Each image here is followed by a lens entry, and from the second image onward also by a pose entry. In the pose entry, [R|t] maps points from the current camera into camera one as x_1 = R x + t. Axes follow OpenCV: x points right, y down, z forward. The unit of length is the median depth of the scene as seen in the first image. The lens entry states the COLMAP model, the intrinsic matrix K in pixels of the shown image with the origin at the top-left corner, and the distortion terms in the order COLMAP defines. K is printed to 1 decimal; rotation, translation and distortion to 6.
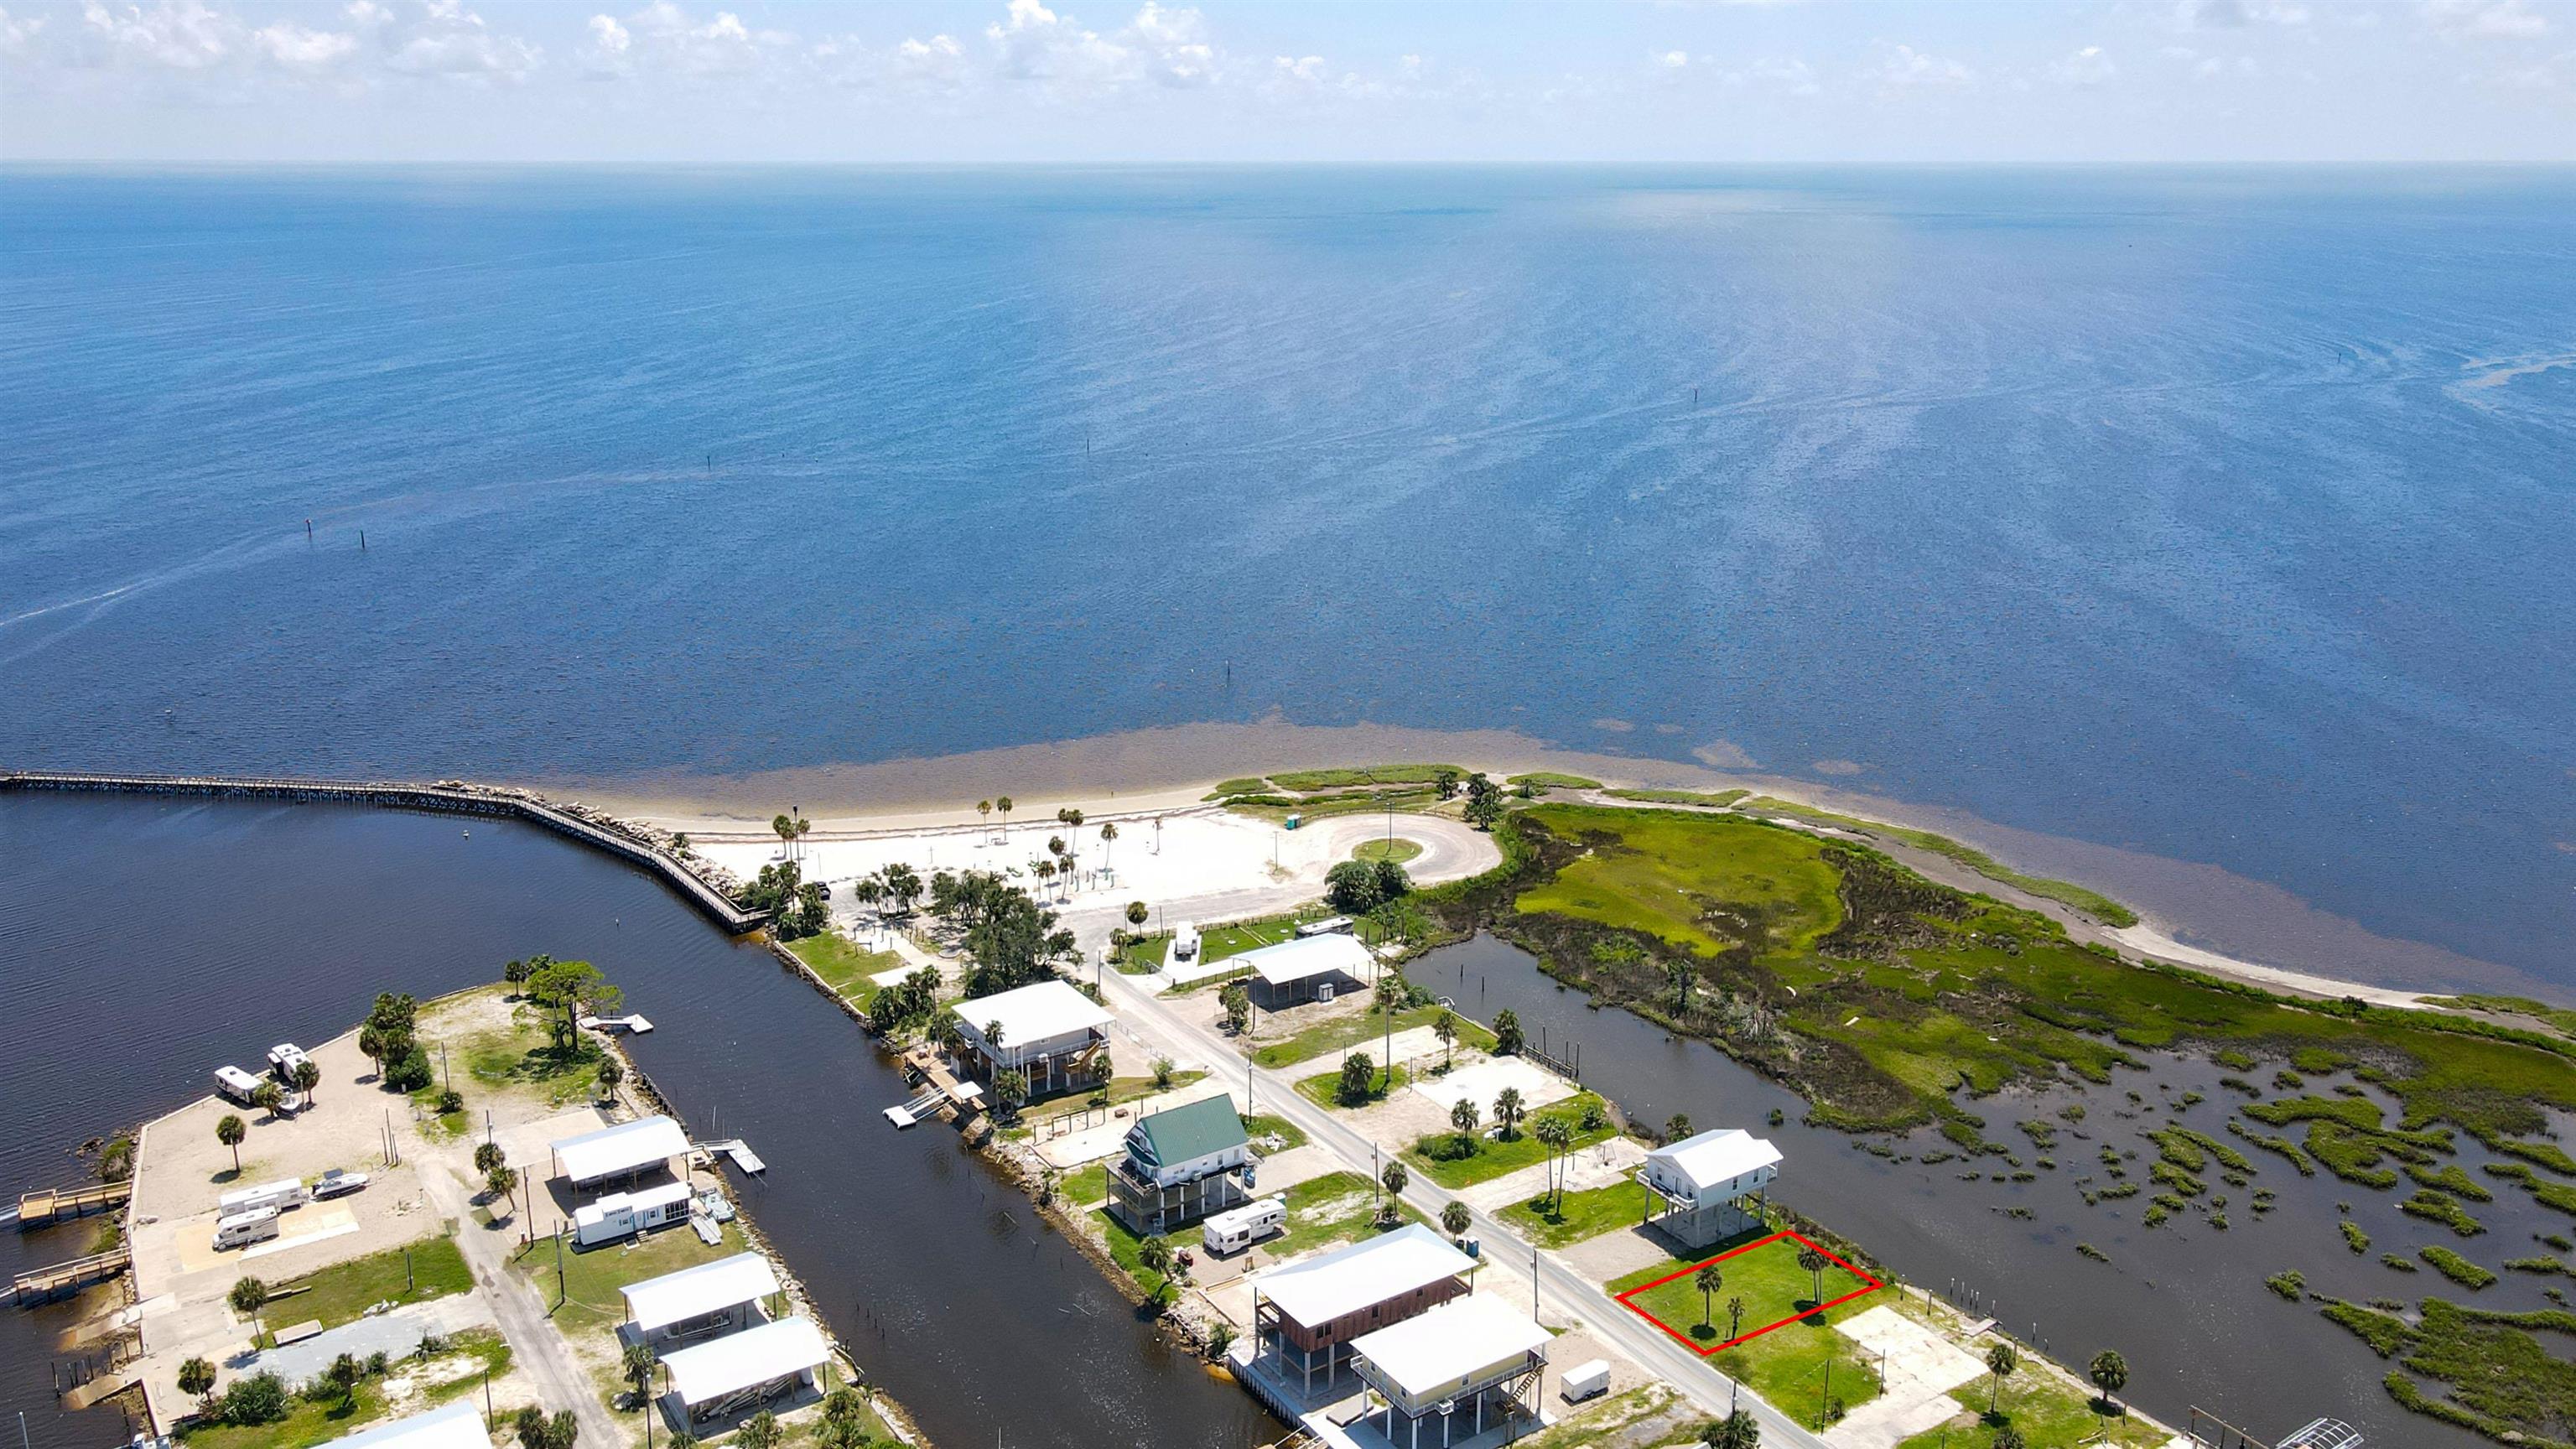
lens RADIAL K [[1995.4, 0, 1286.1], [0, 1995.4, 725.7], [0, 0, 1]] dist [0.000262, 0.009771]
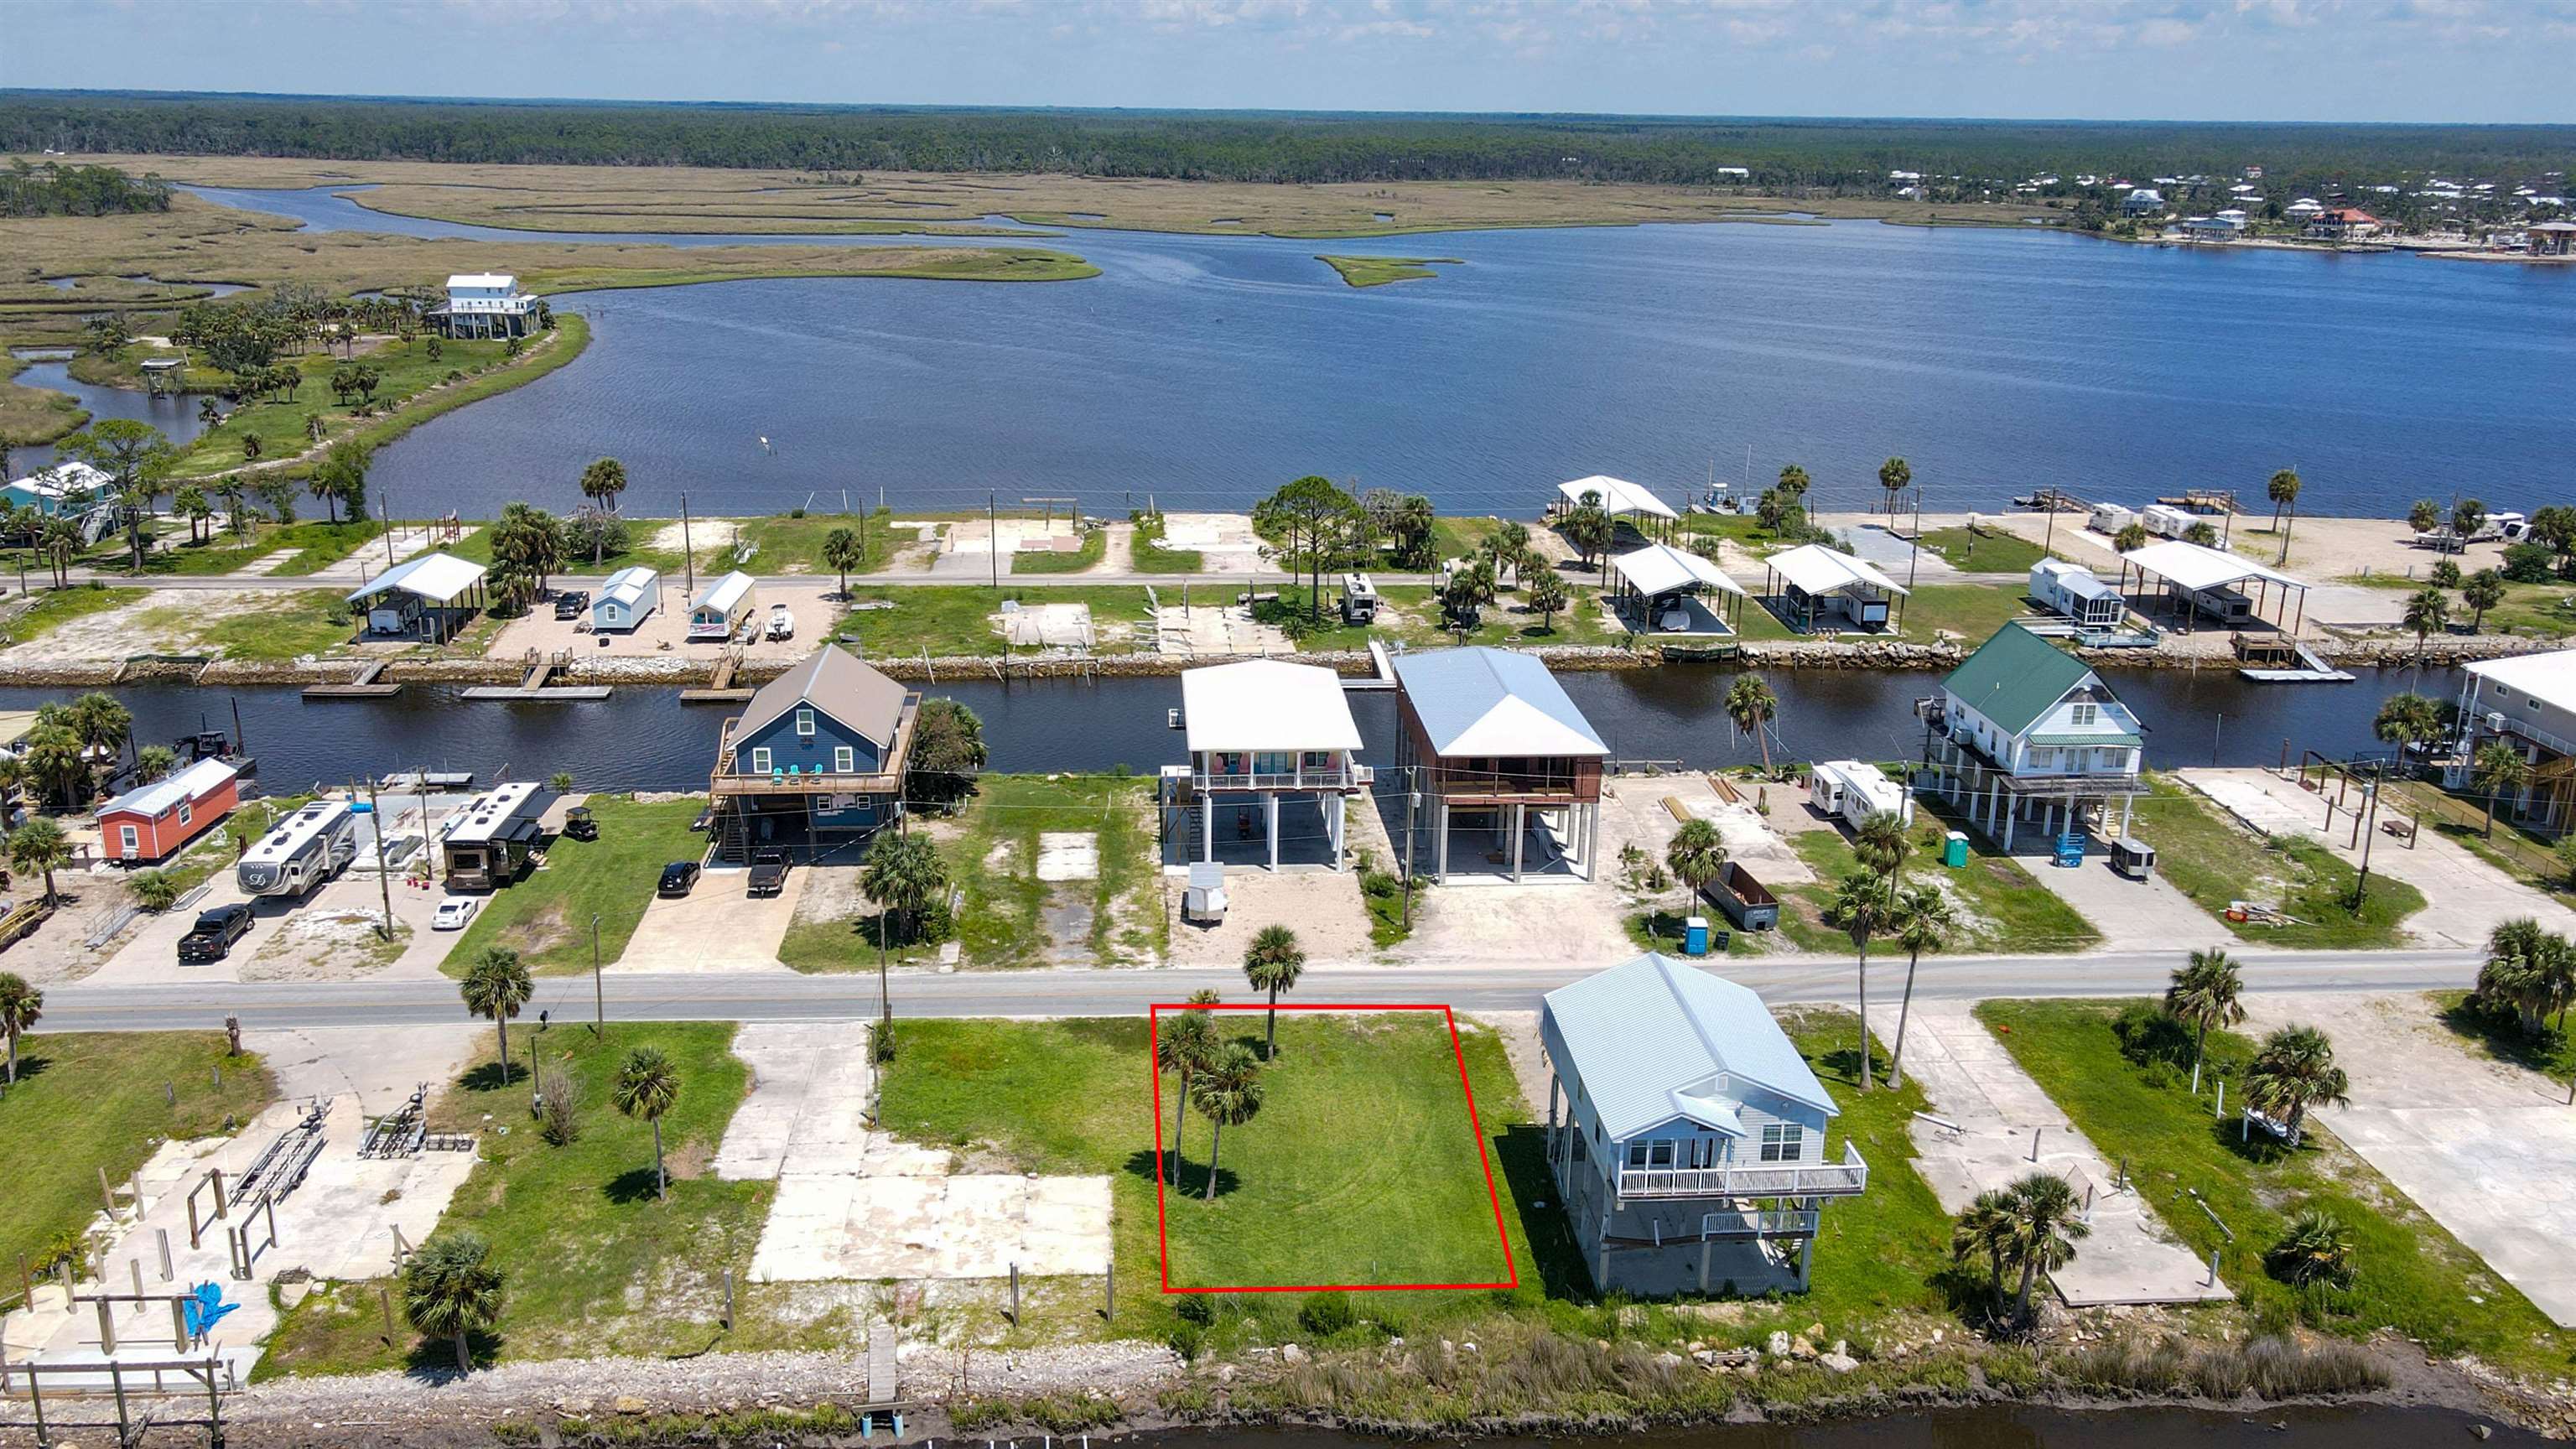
lens RADIAL K [[1995.4, 0, 1277.4], [0, 1995.4, 716.9], [0, 0, 1]] dist [0.000262, 0.009771]
pose [[-0.487332, 0.251321, -0.836269, 0.578506], [-0.243933, 0.880380, 0.406729, 0.038232], [0.838454, 0.402205, -0.367731, 1.138310]]
